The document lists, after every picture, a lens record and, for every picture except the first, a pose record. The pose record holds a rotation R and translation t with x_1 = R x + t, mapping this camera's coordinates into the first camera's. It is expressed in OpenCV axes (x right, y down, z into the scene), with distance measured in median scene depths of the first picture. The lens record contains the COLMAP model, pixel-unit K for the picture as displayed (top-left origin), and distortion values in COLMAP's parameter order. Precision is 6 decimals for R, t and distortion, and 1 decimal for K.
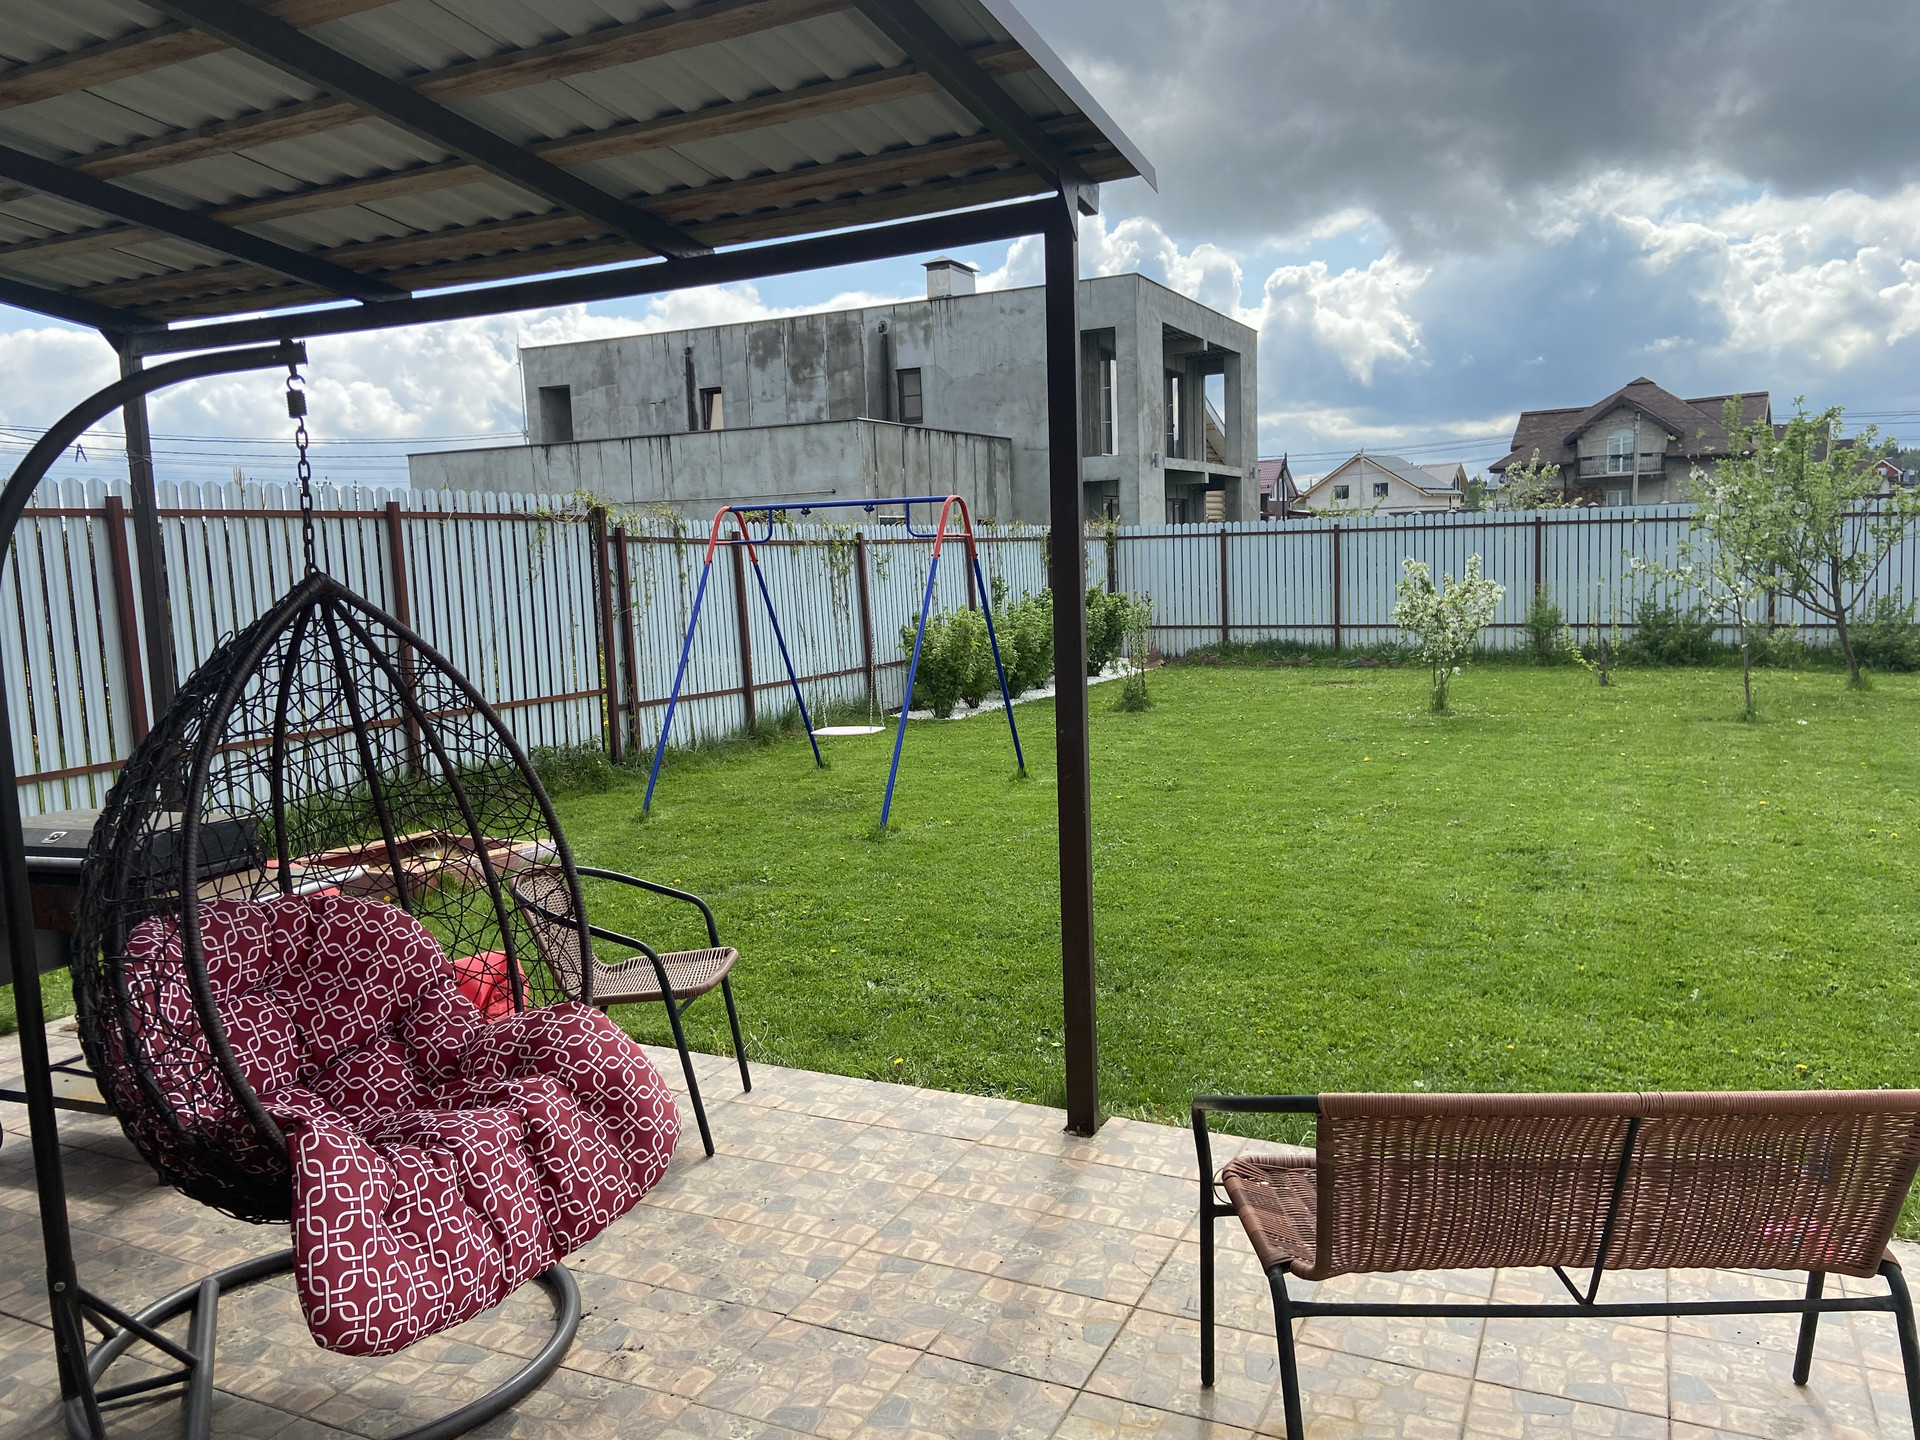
lens RADIAL K [[1439.1, 0, 922.0], [0, 1439.1, 698.9], [0, 0, 1]] dist [0.134161, -0.157004]
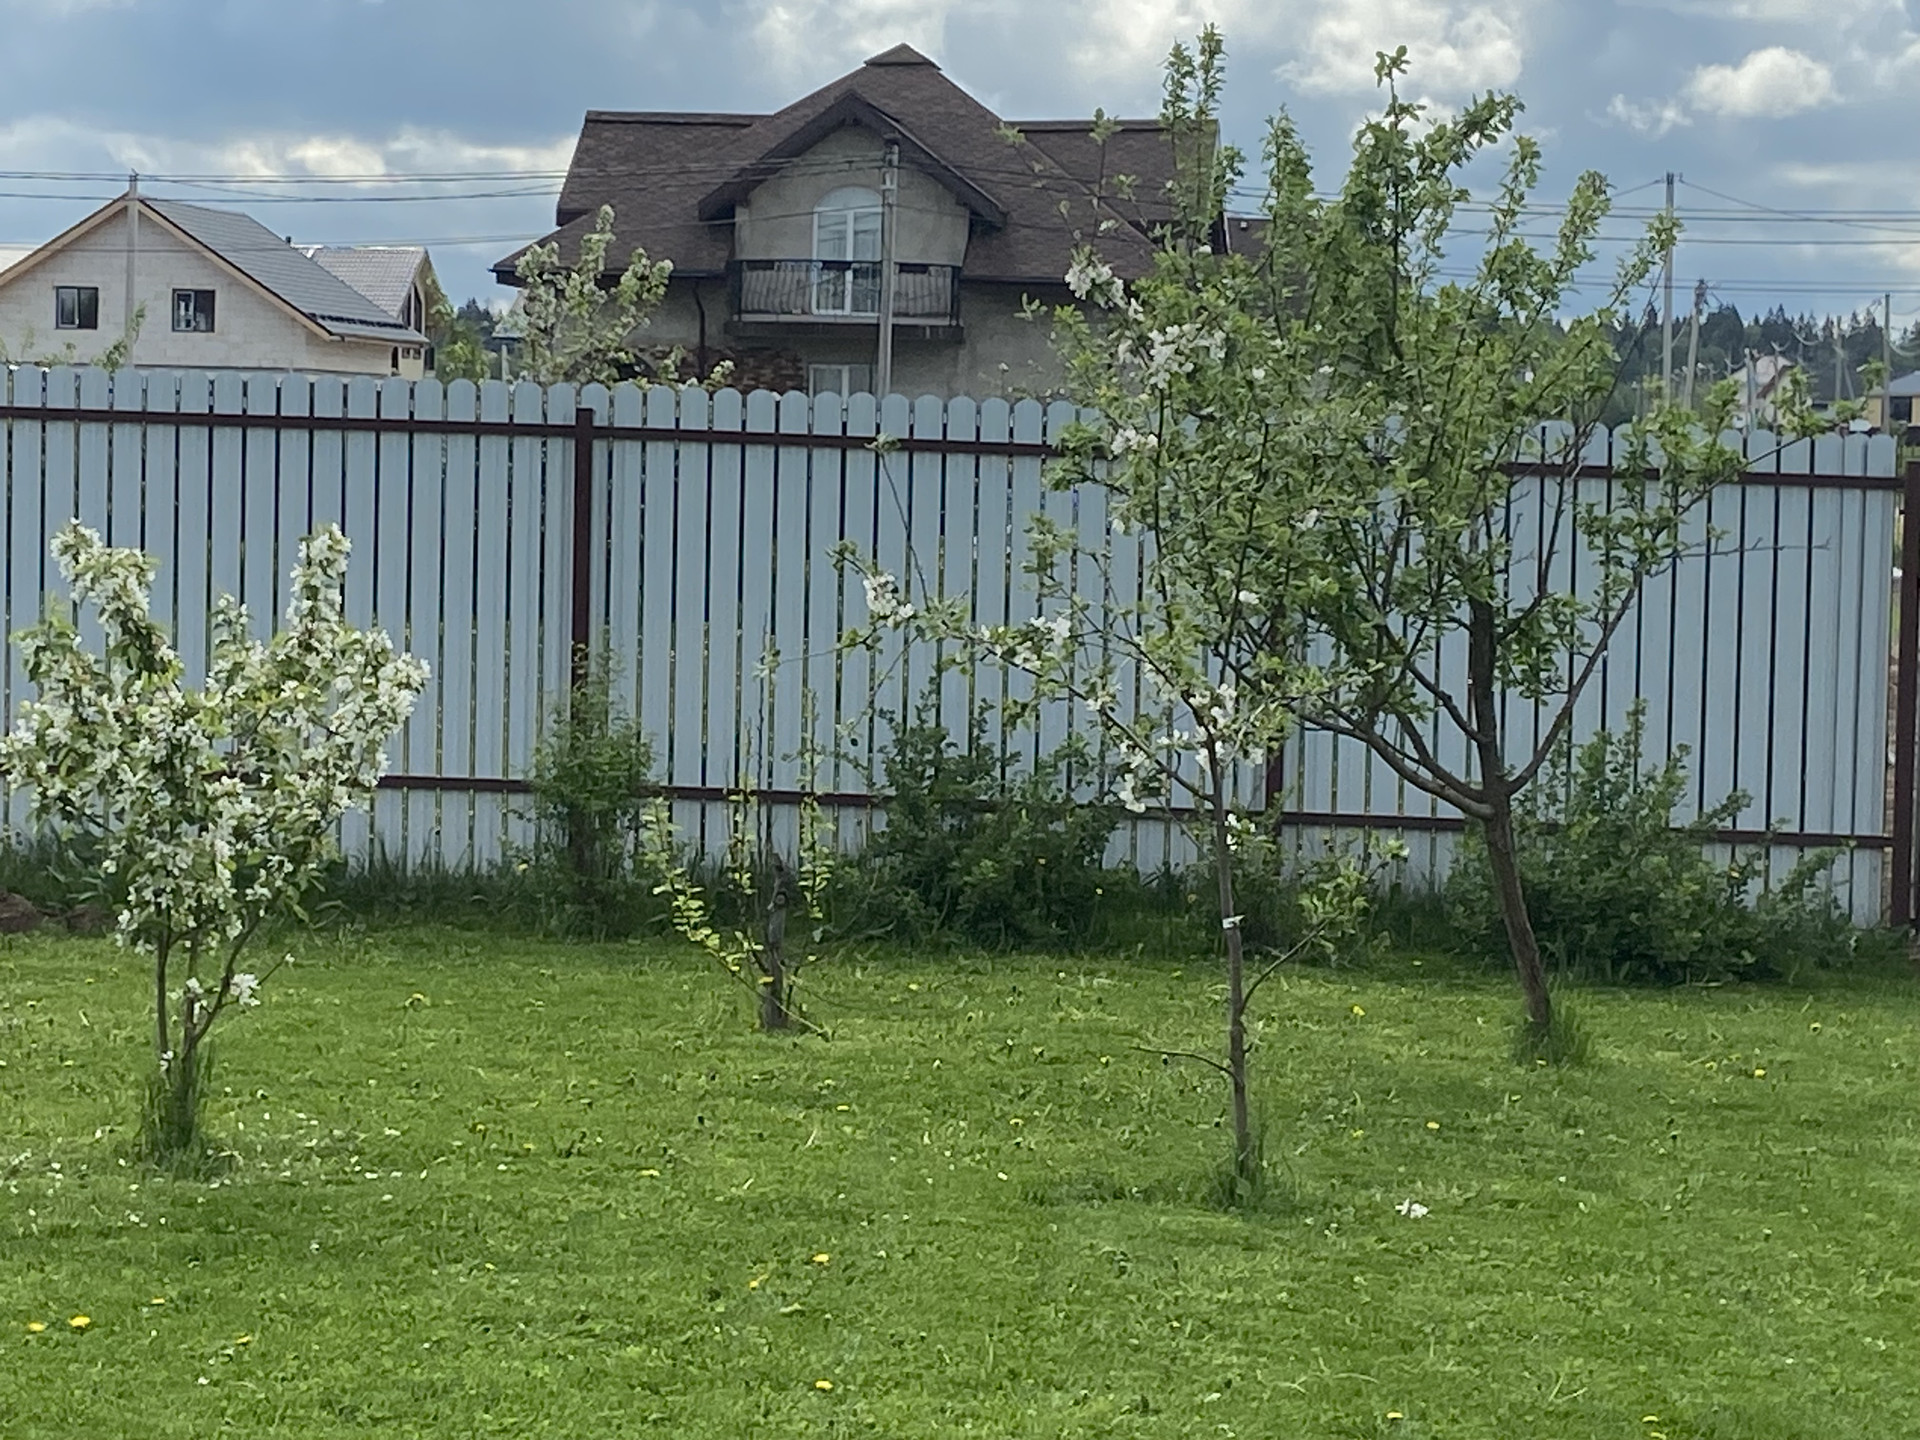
lens RADIAL K [[4544.2, 0, 557.5], [0, 4544.2, 718.2], [0, 0, 1]] dist [0.017841, 1.584239]
pose [[0.927869, 0.039009, 0.370861, 0.106310], [-0.021846, 0.998492, -0.050370, -0.023070], [-0.372266, 0.038635, 0.927321, 0.219648]]
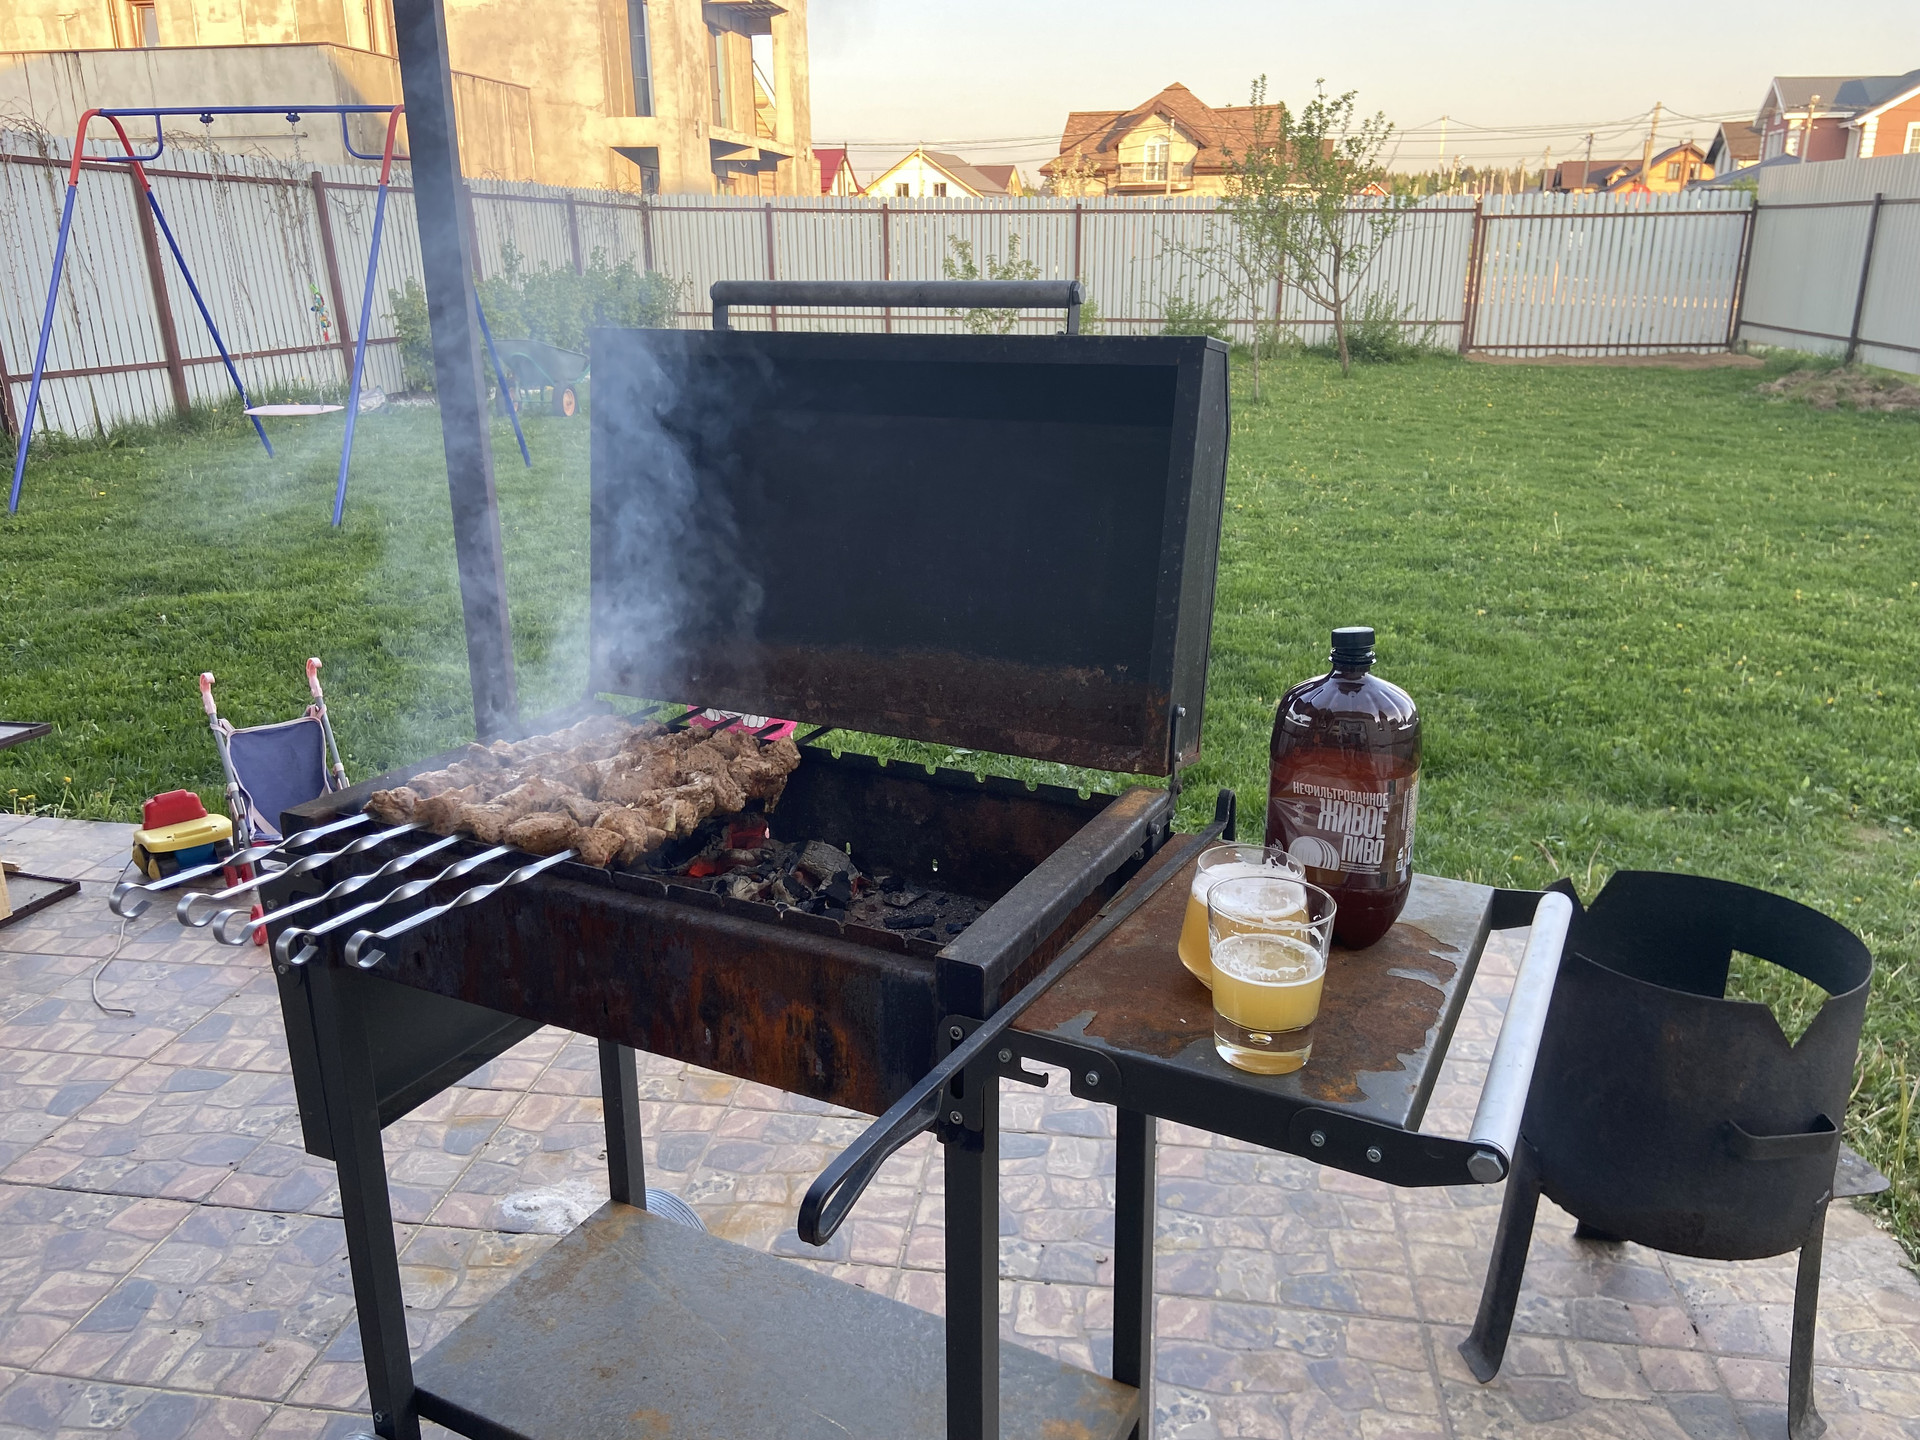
lens RADIAL K [[1439.1, 0, 922.0], [0, 1439.1, 698.9], [0, 0, 1]] dist [0.134161, -0.157004]
pose [[0.958039, -0.059437, 0.280408, 0.027267], [0.003892, 0.980873, 0.194612, 0.013299], [-0.286612, -0.185354, 0.939945, 0.051958]]
